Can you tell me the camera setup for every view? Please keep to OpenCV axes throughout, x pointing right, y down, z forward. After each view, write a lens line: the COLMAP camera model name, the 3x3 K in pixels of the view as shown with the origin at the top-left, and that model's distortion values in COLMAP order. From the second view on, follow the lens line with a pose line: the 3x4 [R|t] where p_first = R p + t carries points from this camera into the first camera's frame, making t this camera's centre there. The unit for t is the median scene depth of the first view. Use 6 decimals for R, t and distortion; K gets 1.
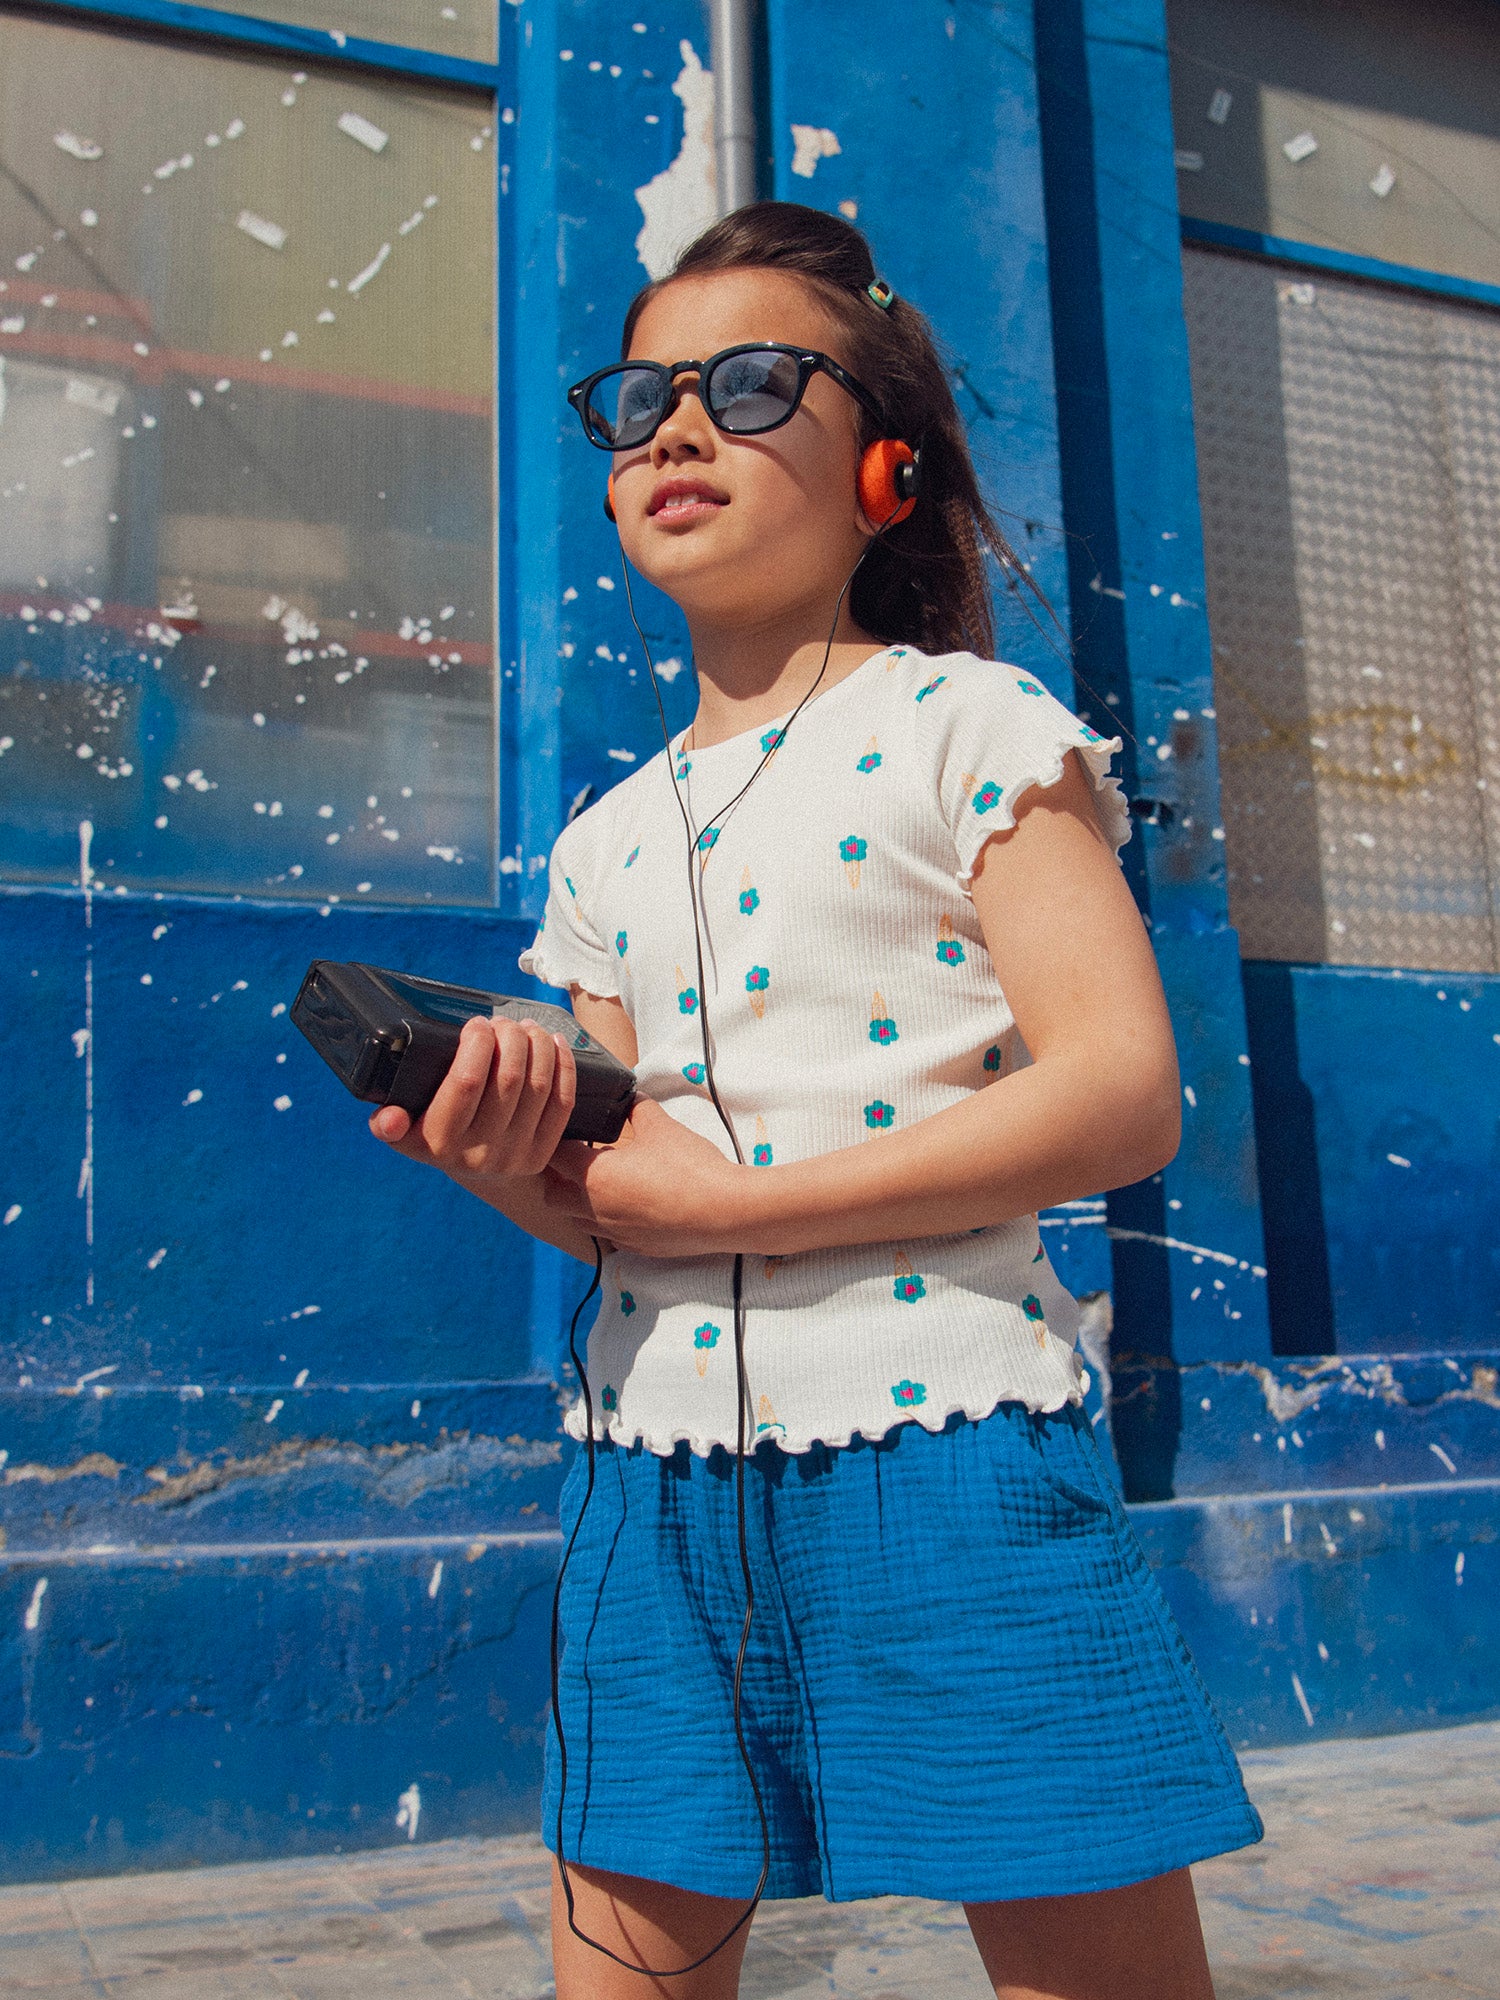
lens RADIAL K [[1826.3, 0, 823.0], [0, 1826.3, 953.5], [0, 0, 1]] dist [-0.088903, 0.011713]
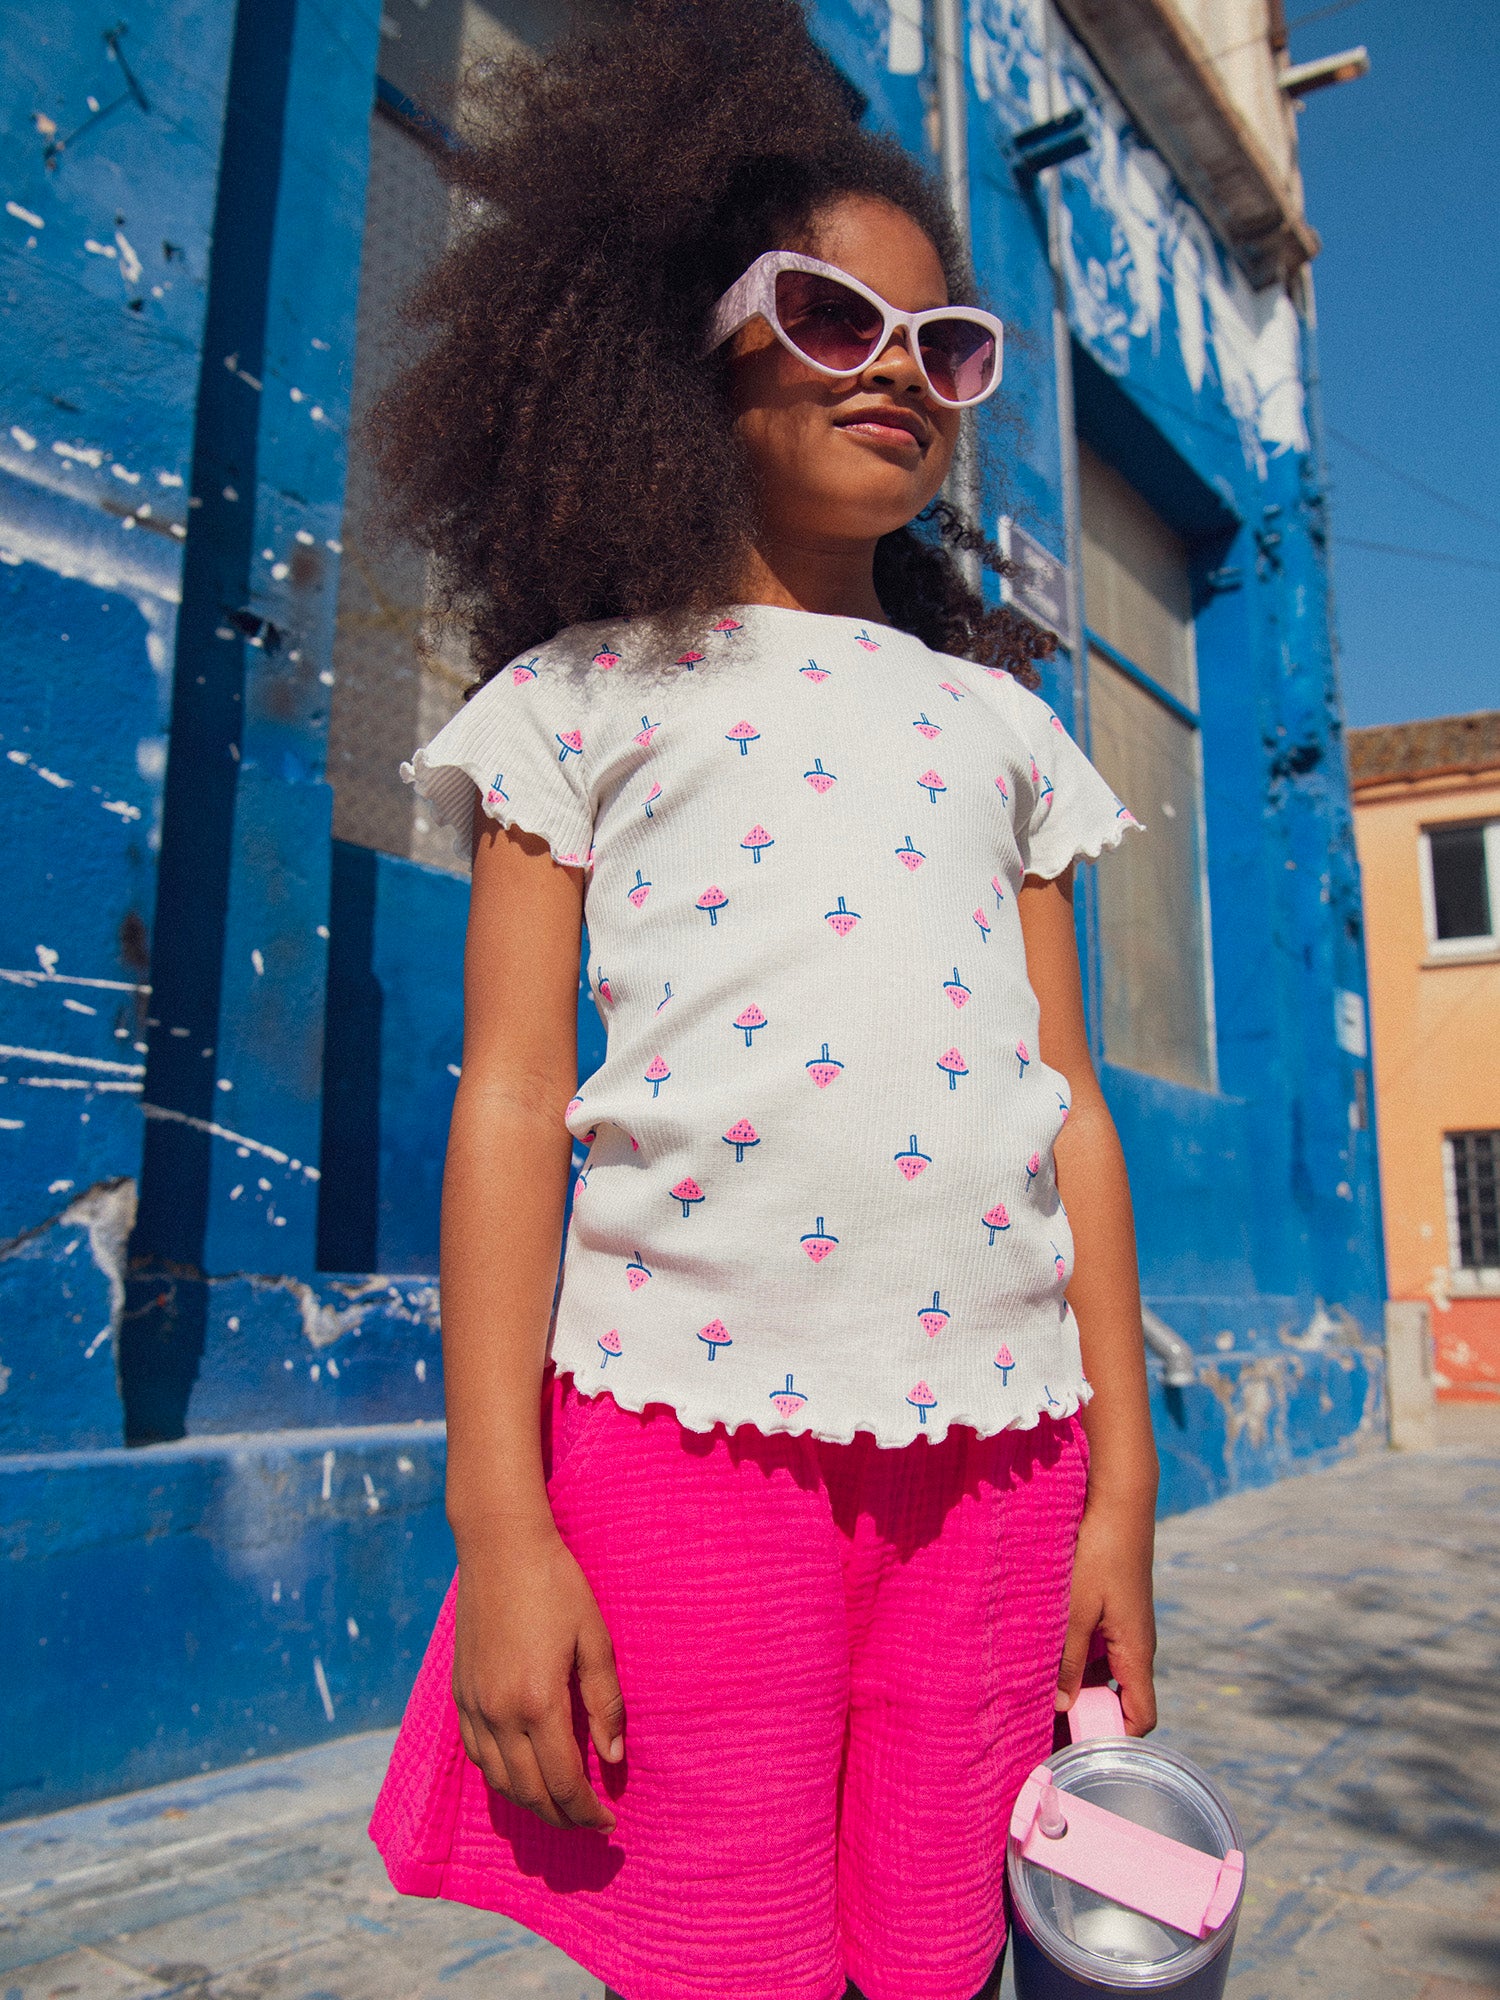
lens RADIAL K [[1826.3, 0, 823.0], [0, 1826.3, 953.5], [0, 0, 1]] dist [-0.088903, 0.011713]
pose [[0.862033, 0.125344, 0.491110, 0.014908], [-0.147281, 0.989076, 0.006080, 0.032527], [-0.484983, -0.077572, 0.871076, 0.146213]]
